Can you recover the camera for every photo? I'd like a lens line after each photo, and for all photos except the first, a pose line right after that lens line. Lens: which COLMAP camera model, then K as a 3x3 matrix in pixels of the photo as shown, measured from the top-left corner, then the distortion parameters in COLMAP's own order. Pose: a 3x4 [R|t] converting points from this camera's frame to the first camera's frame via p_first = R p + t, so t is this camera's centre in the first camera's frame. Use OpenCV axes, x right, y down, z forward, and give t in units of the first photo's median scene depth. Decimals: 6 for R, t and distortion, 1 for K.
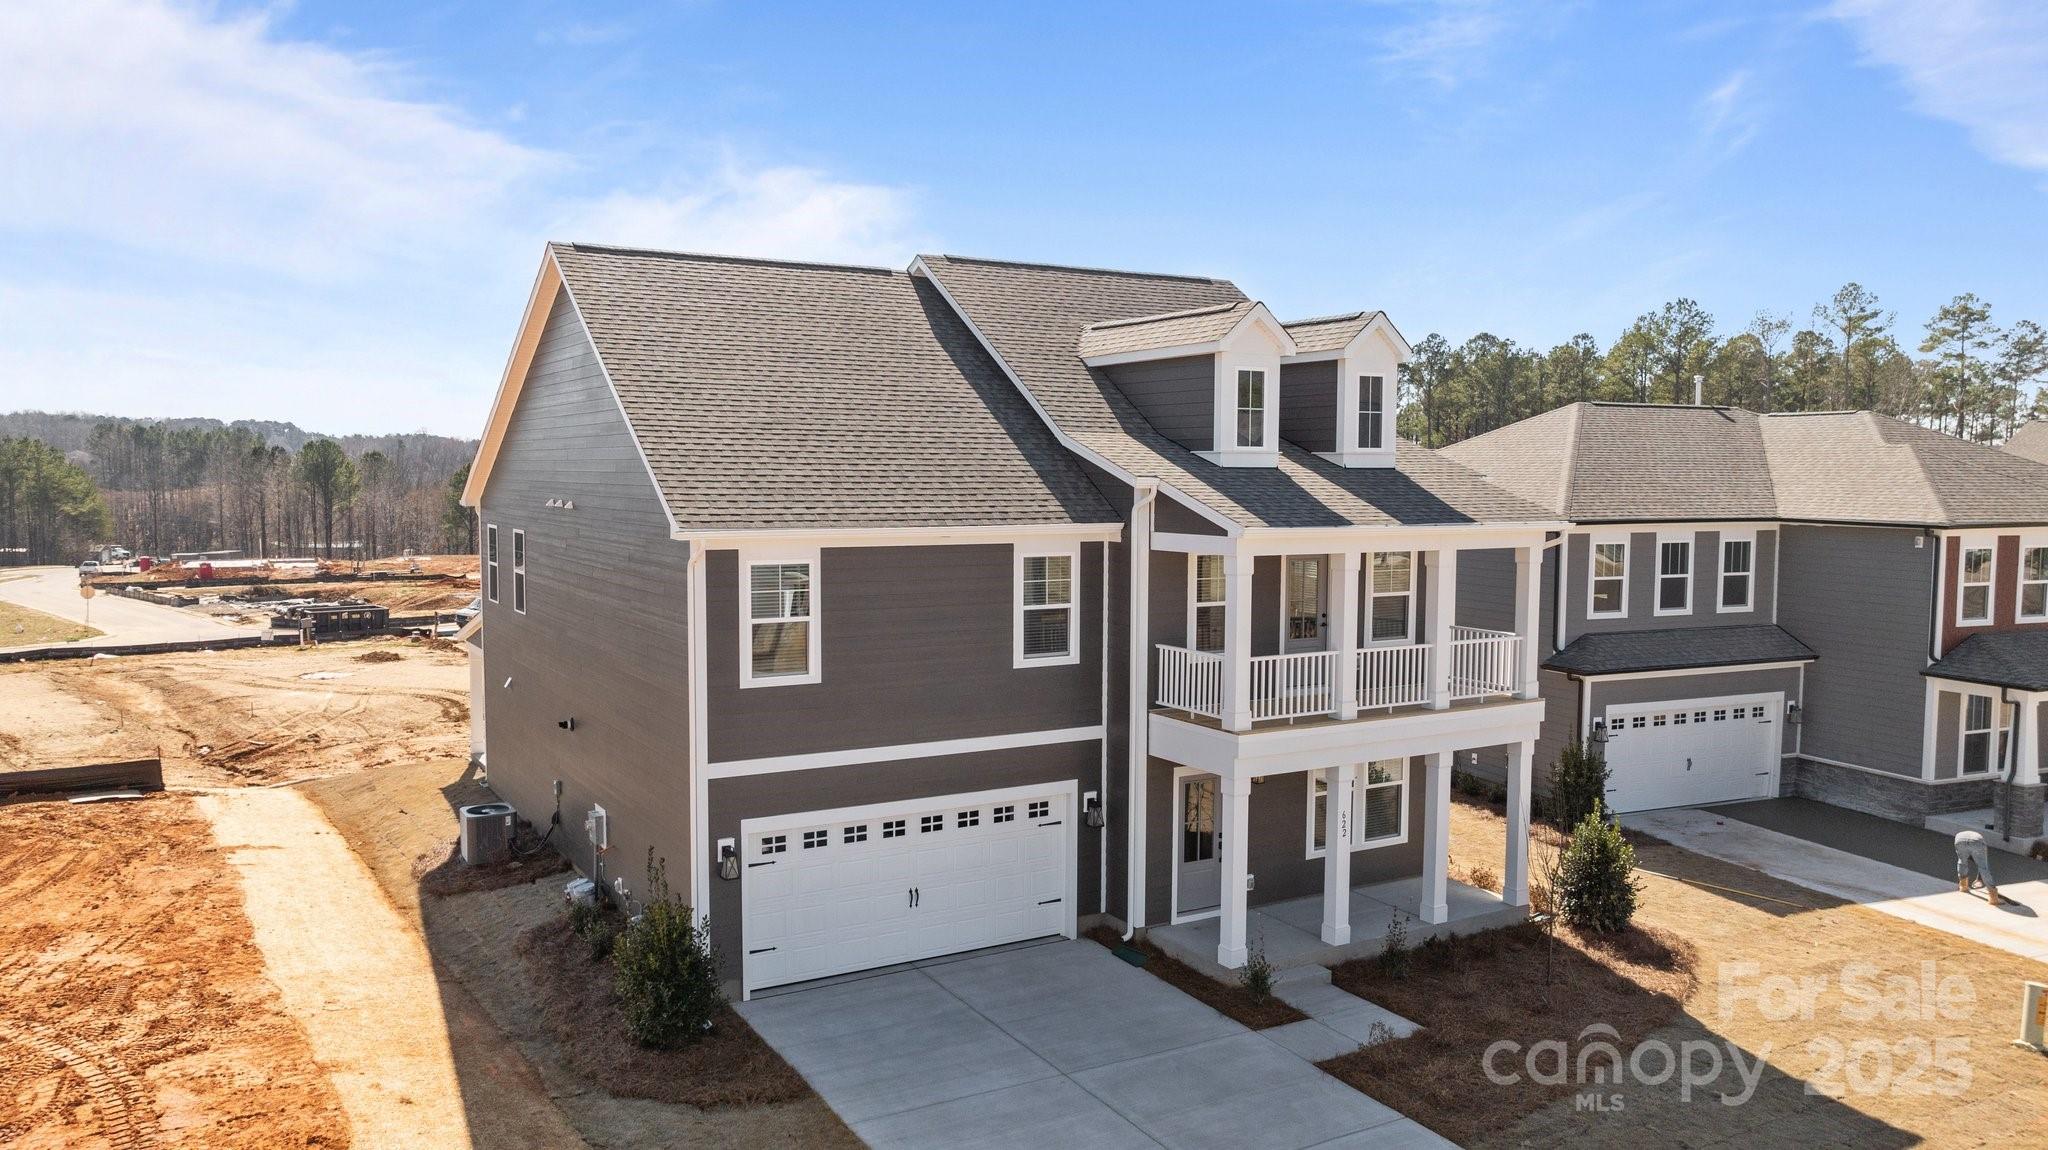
lens RADIAL K [[1475.9, 0, 1024.0], [0, 1475.9, 575.0], [0, 0, 1]] dist [-0.008702, -0.001476]
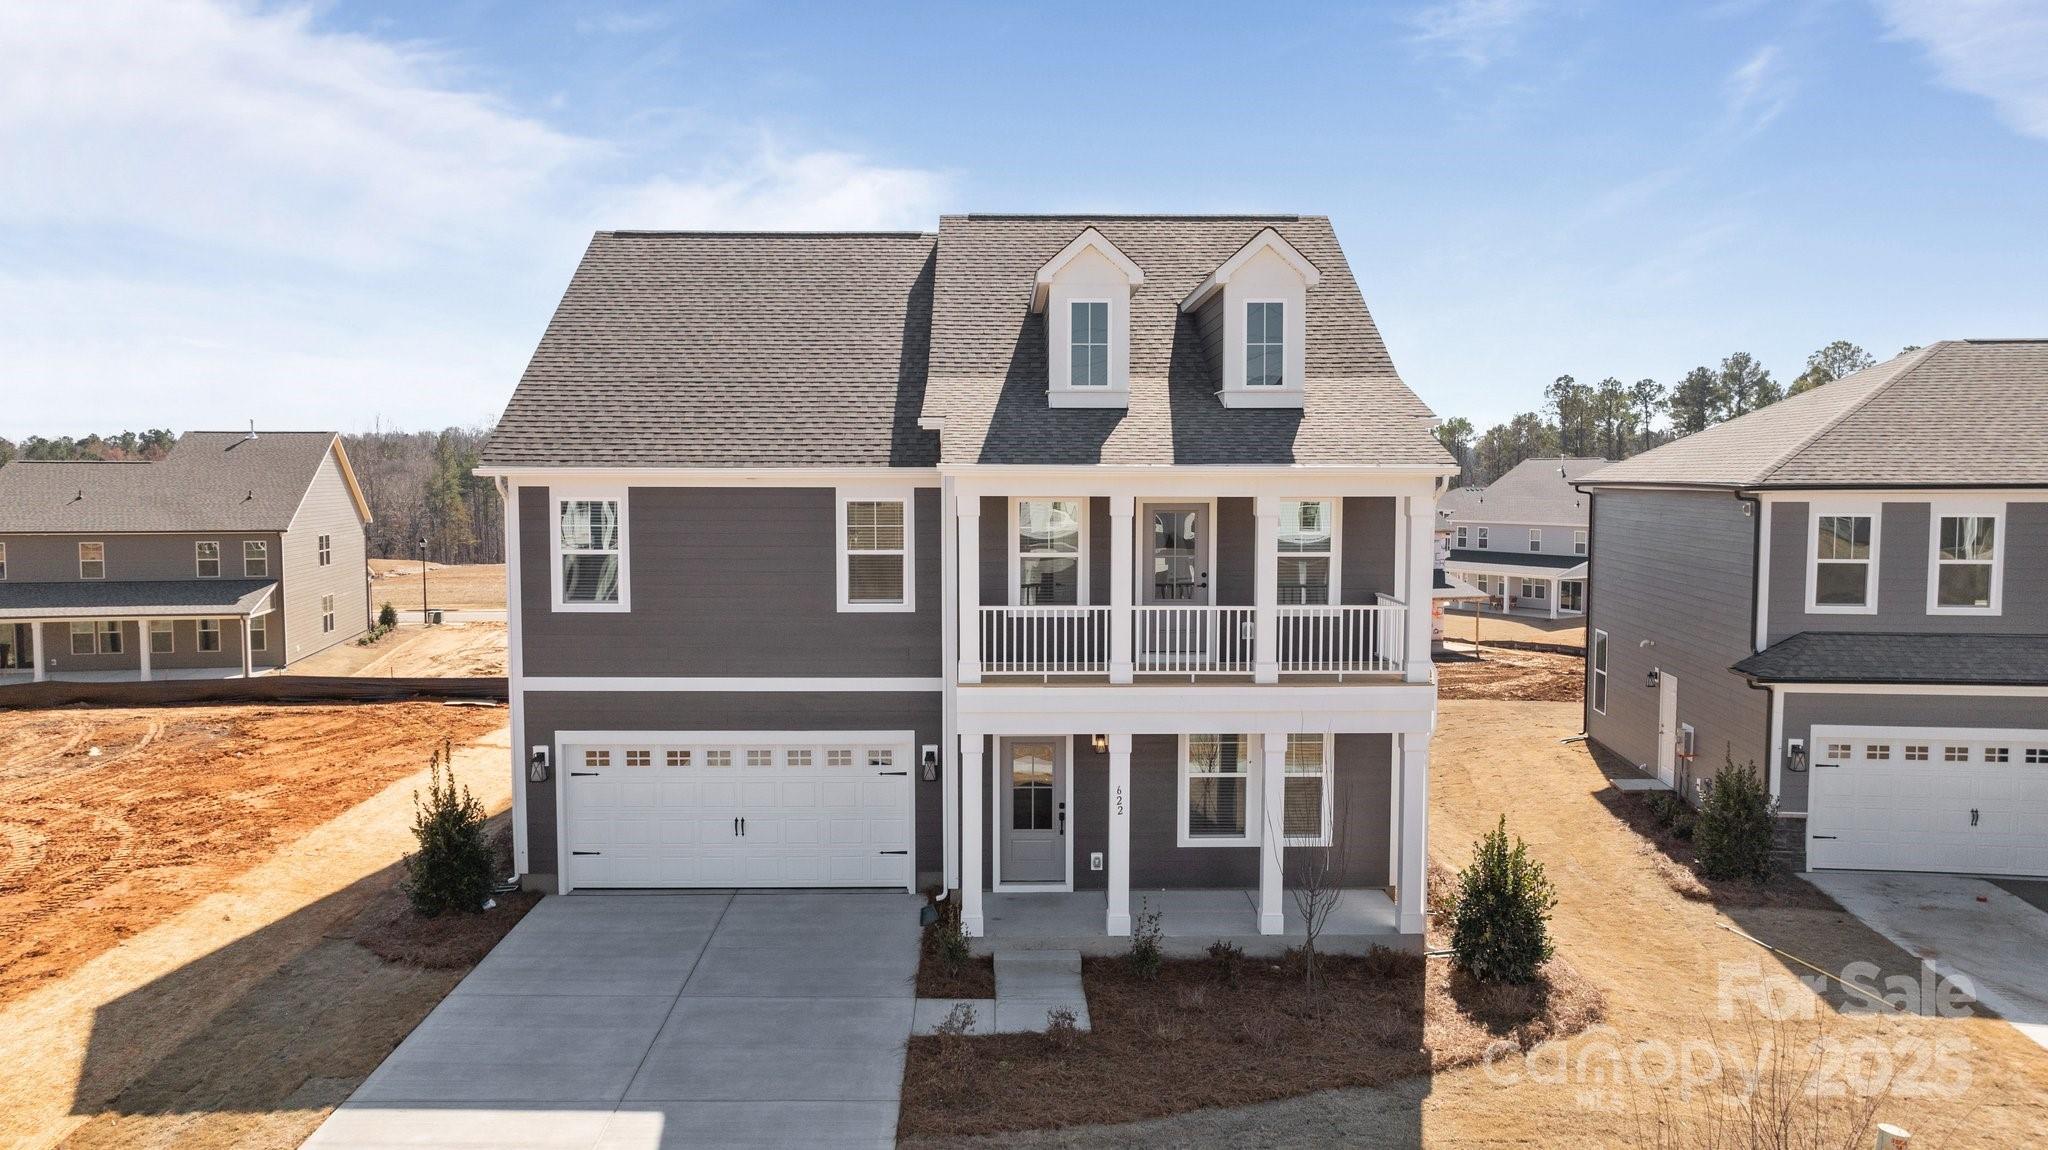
lens RADIAL K [[1457.9, 0, 1024.0], [0, 1457.9, 575.0], [0, 0, 1]] dist [-0.016971, 0.005453]
pose [[0.870322, 0.029796, -0.491581, 0.589421], [-0.032192, 0.999475, 0.003587, 0.030278], [0.491430, 0.012703, 0.870824, 0.196695]]
